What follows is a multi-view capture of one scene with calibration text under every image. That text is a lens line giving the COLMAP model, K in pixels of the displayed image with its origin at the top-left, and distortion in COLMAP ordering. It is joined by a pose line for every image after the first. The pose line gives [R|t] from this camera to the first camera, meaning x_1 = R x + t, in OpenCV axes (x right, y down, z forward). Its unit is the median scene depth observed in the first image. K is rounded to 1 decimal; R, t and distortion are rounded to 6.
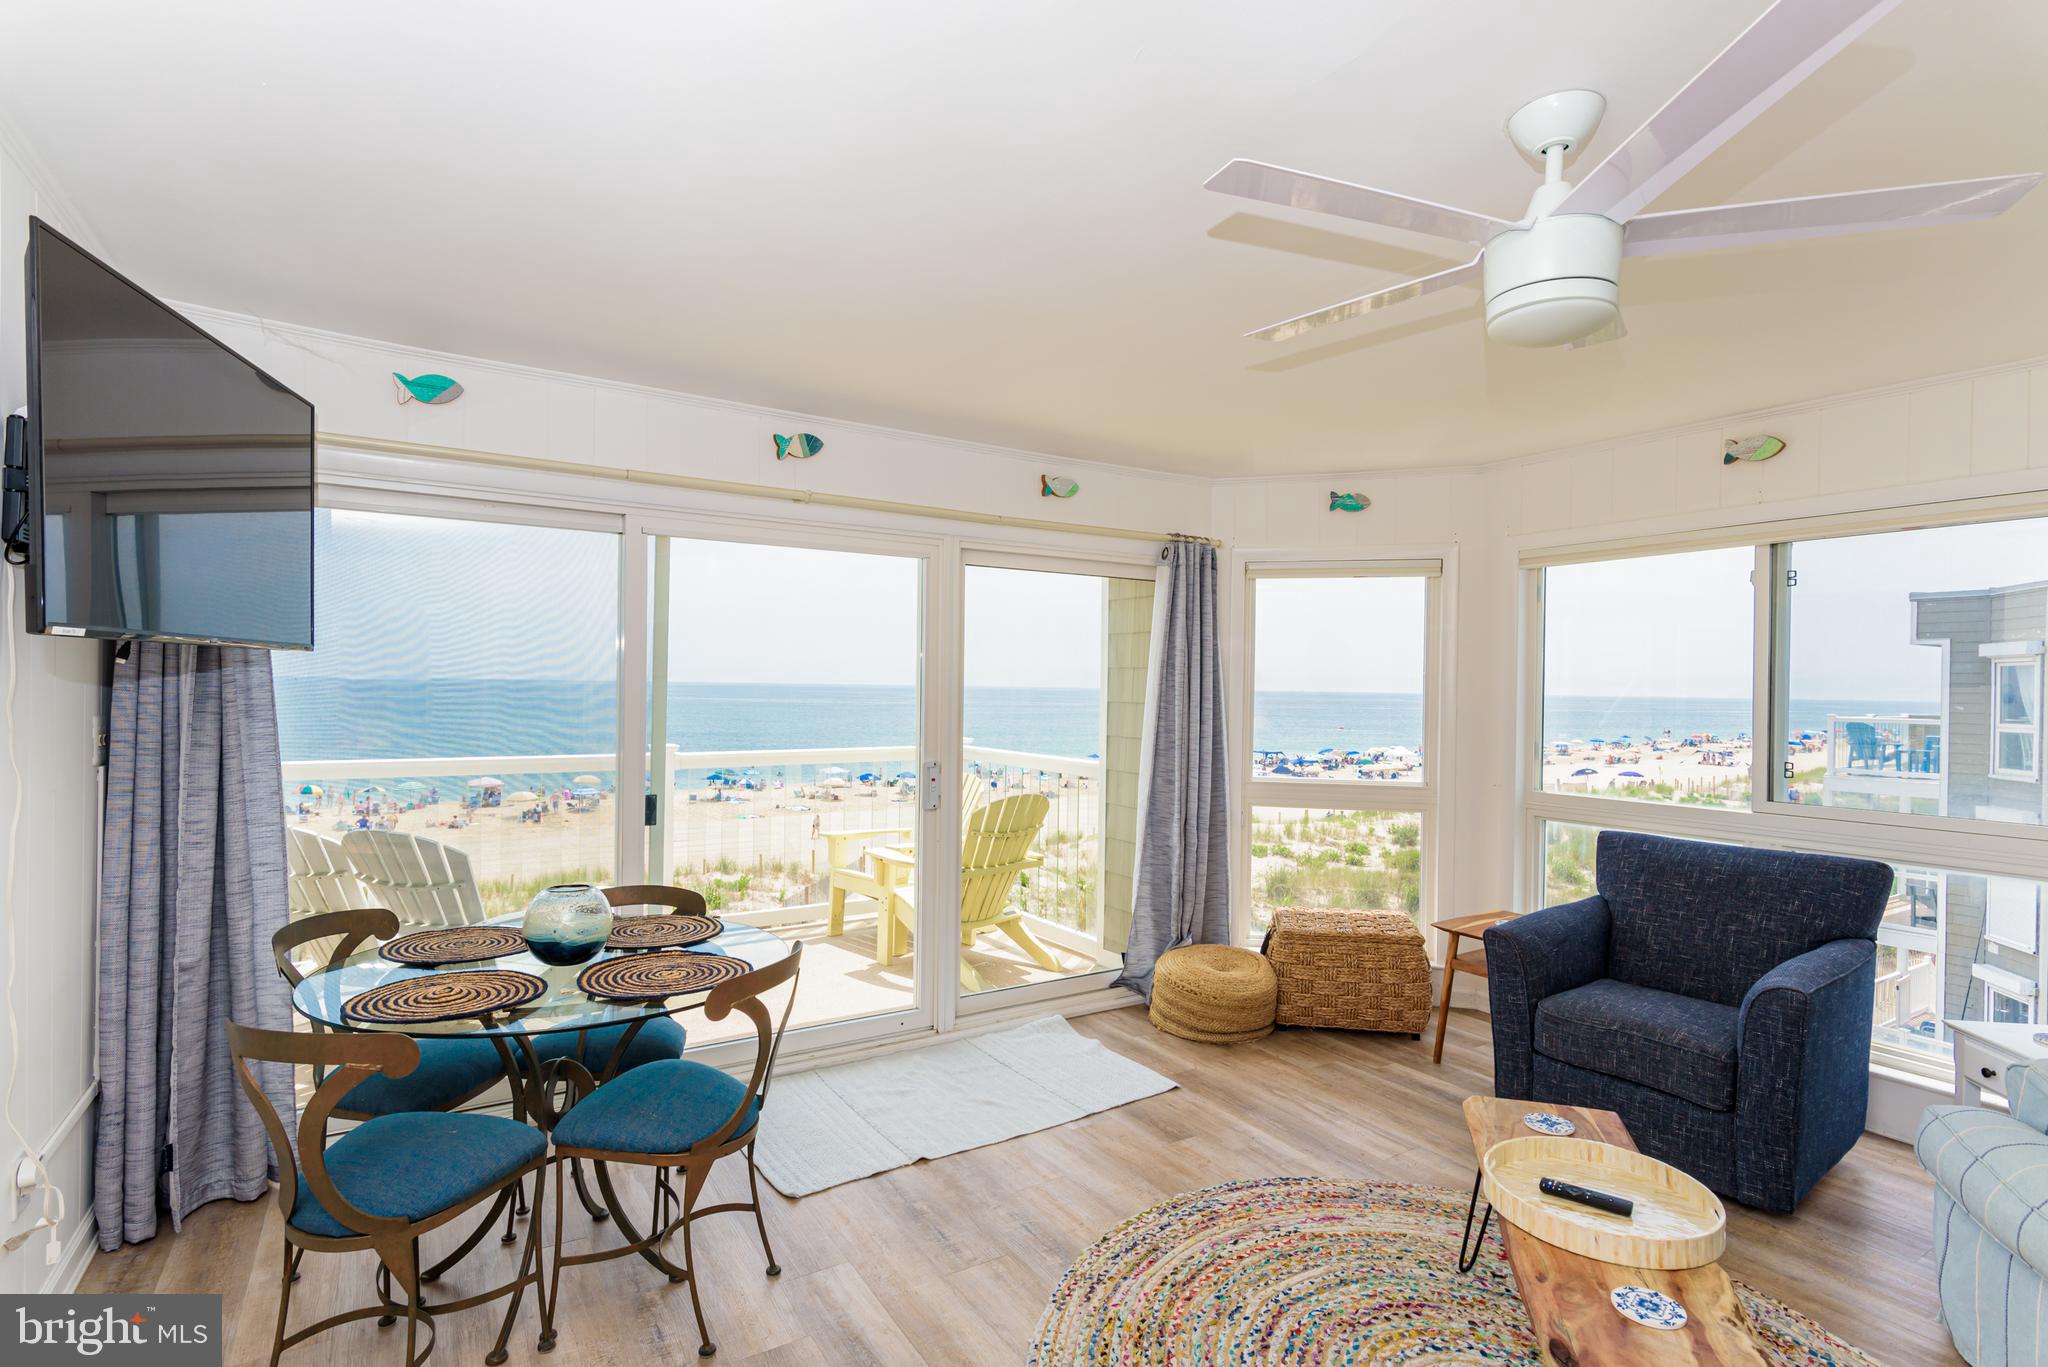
lens RADIAL K [[992.2, 0, 1020.5], [0, 992.2, 690.7], [0, 0, 1]] dist [0.003151, -0.001016]
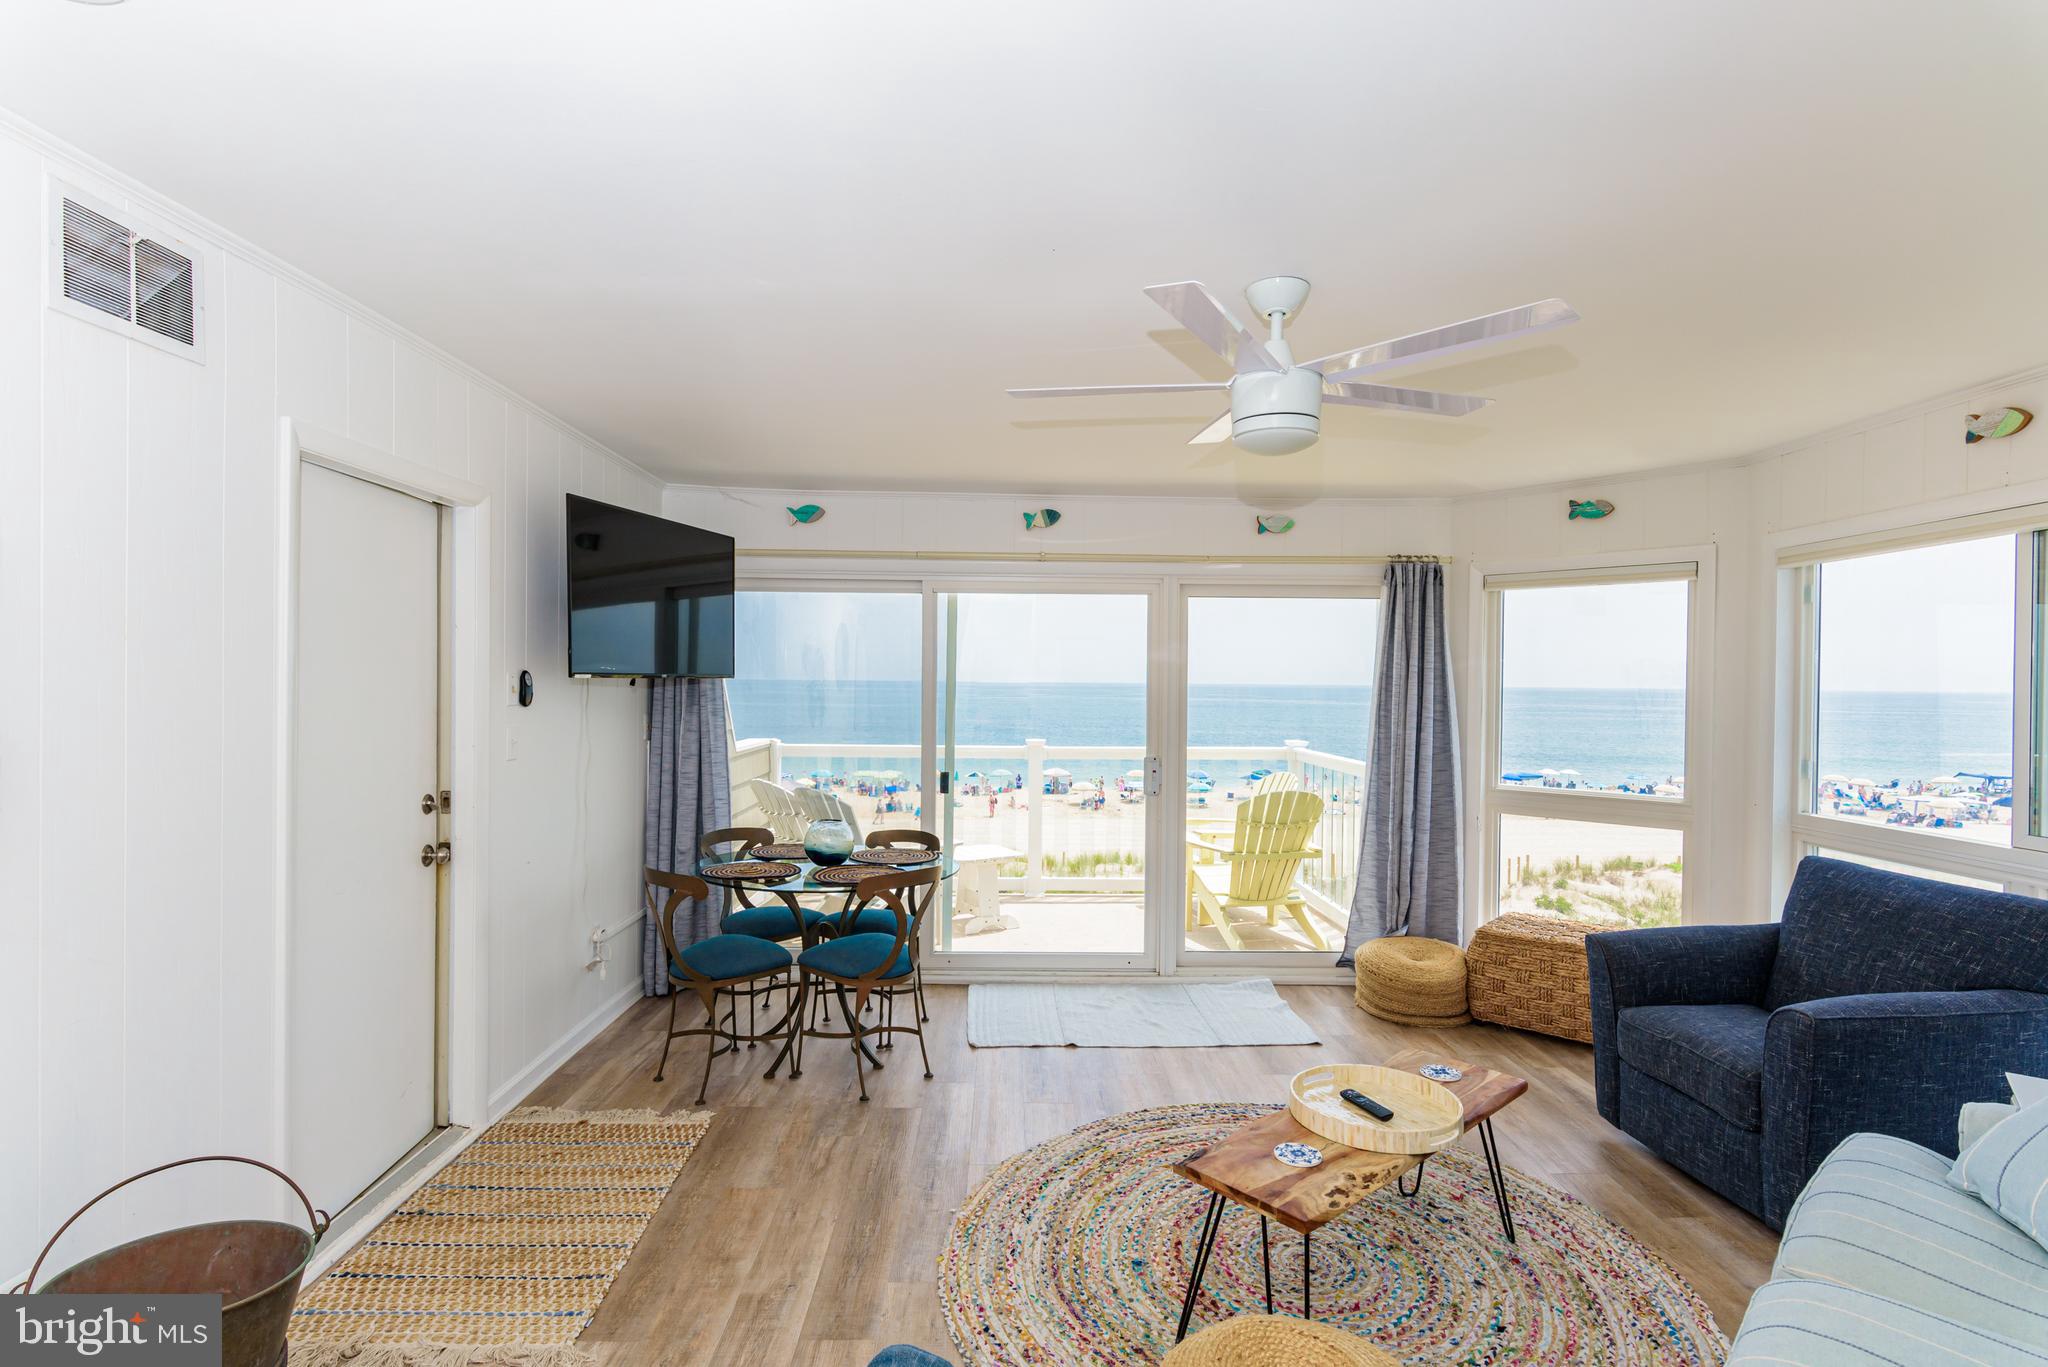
lens RADIAL K [[992.2, 0, 1020.5], [0, 992.2, 690.7], [0, 0, 1]] dist [0.003151, -0.001016]
pose [[0.856079, -0.000850, -0.516844, 0.449003], [-0.000182, 0.999998, -0.001946, -0.010143], [0.516845, 0.001760, 0.856077, -0.169788]]
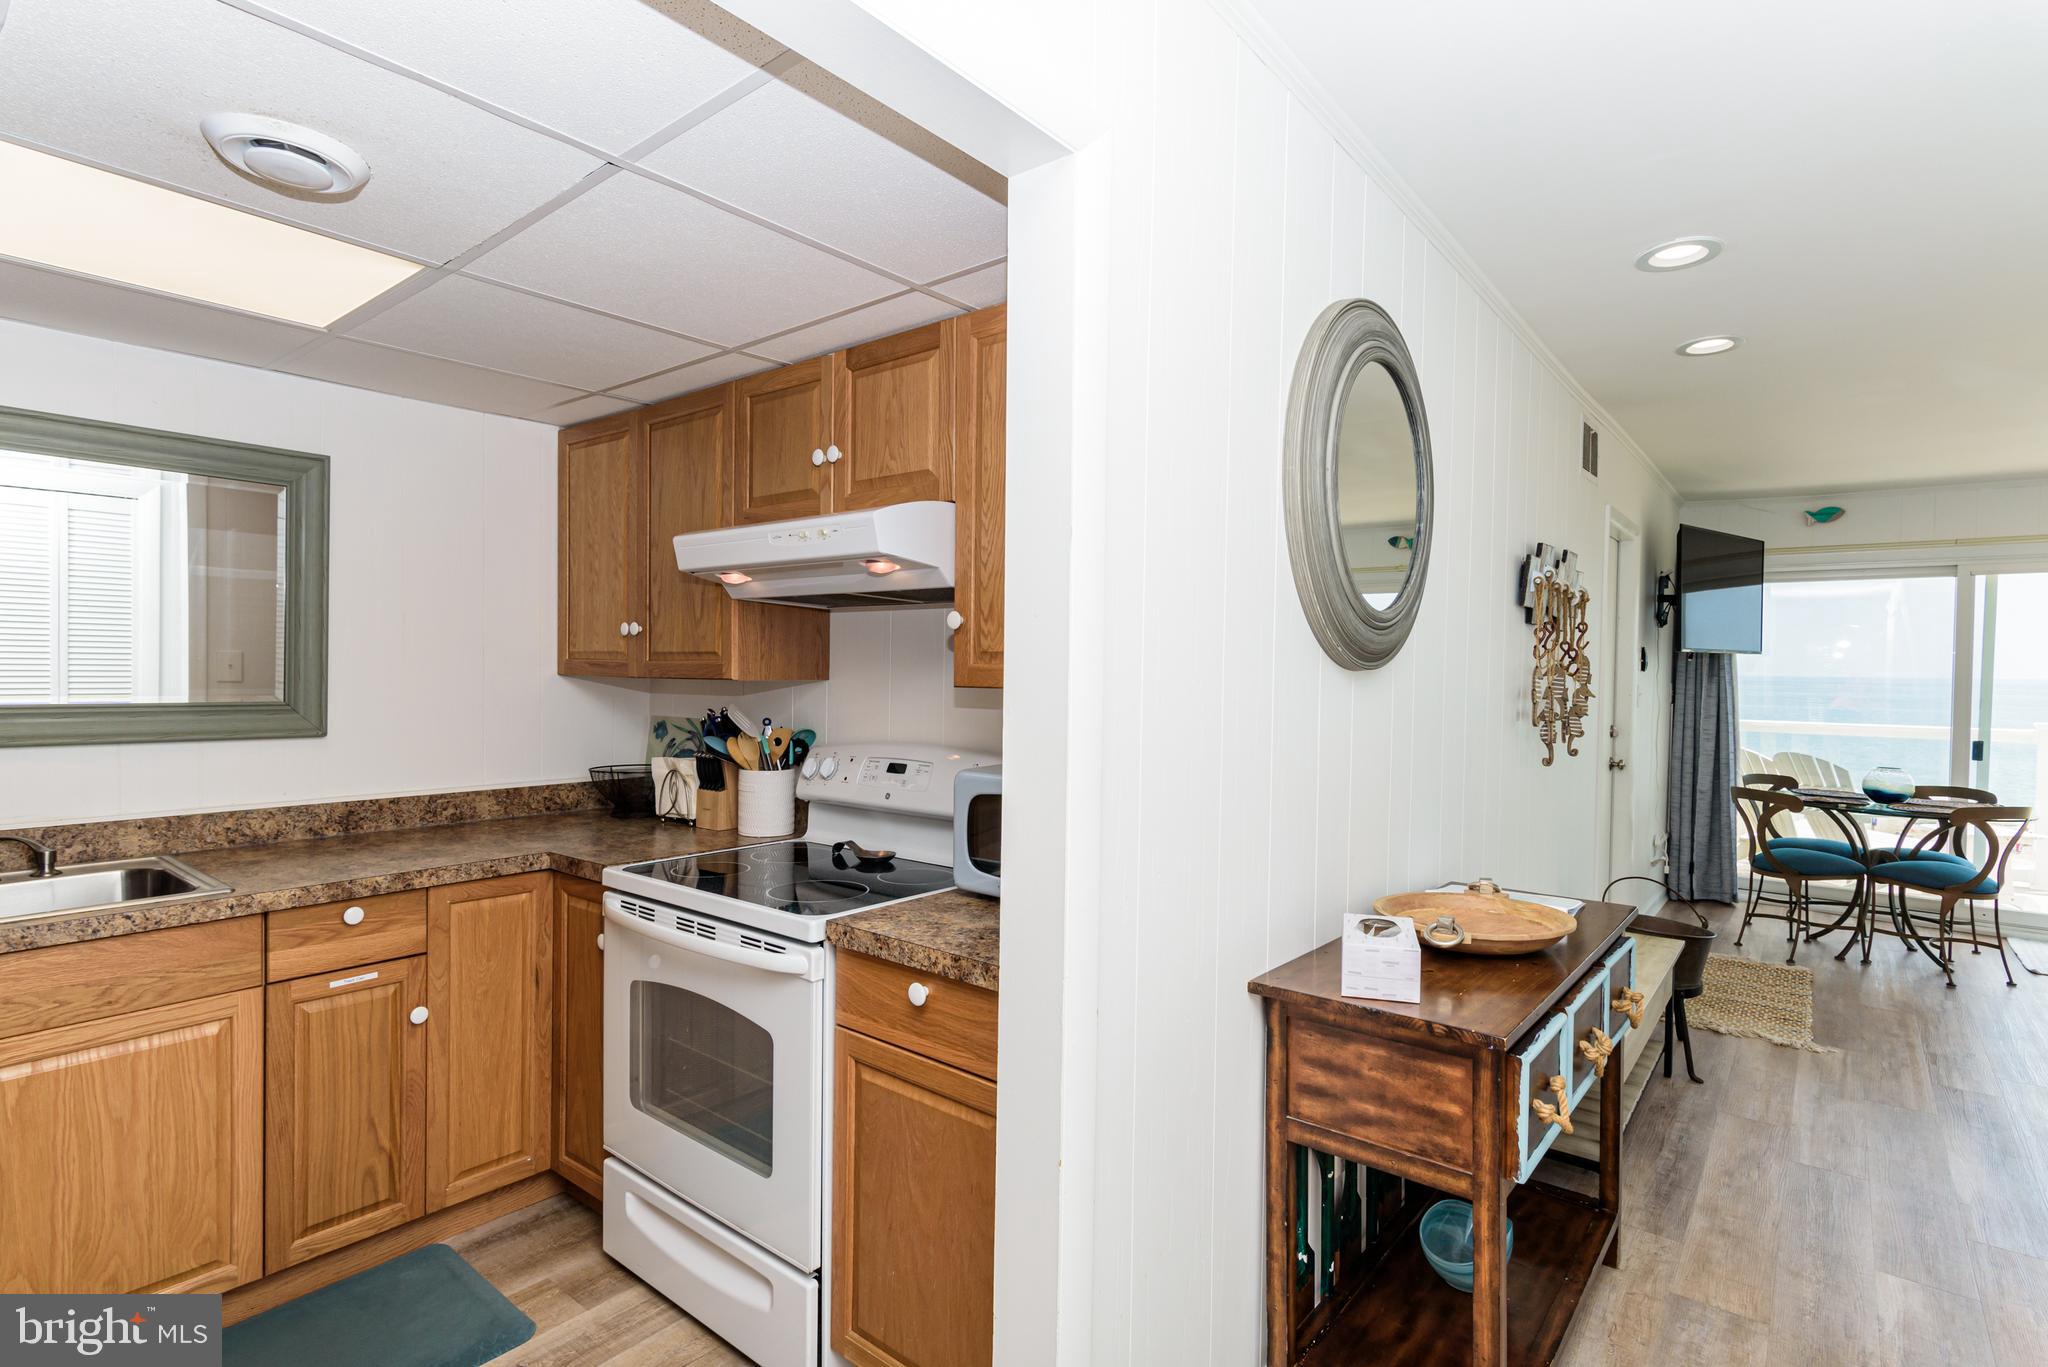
lens RADIAL K [[1003.5, 0, 1011.4], [0, 1003.5, 684.6], [0, 0, 1]] dist [0.000775, -0.001201]
pose [[0.315396, 0.008167, -0.948925, 0.617805], [-0.010889, 0.999928, 0.004987, 0.024699], [0.948898, 0.008760, 0.315462, -0.903019]]
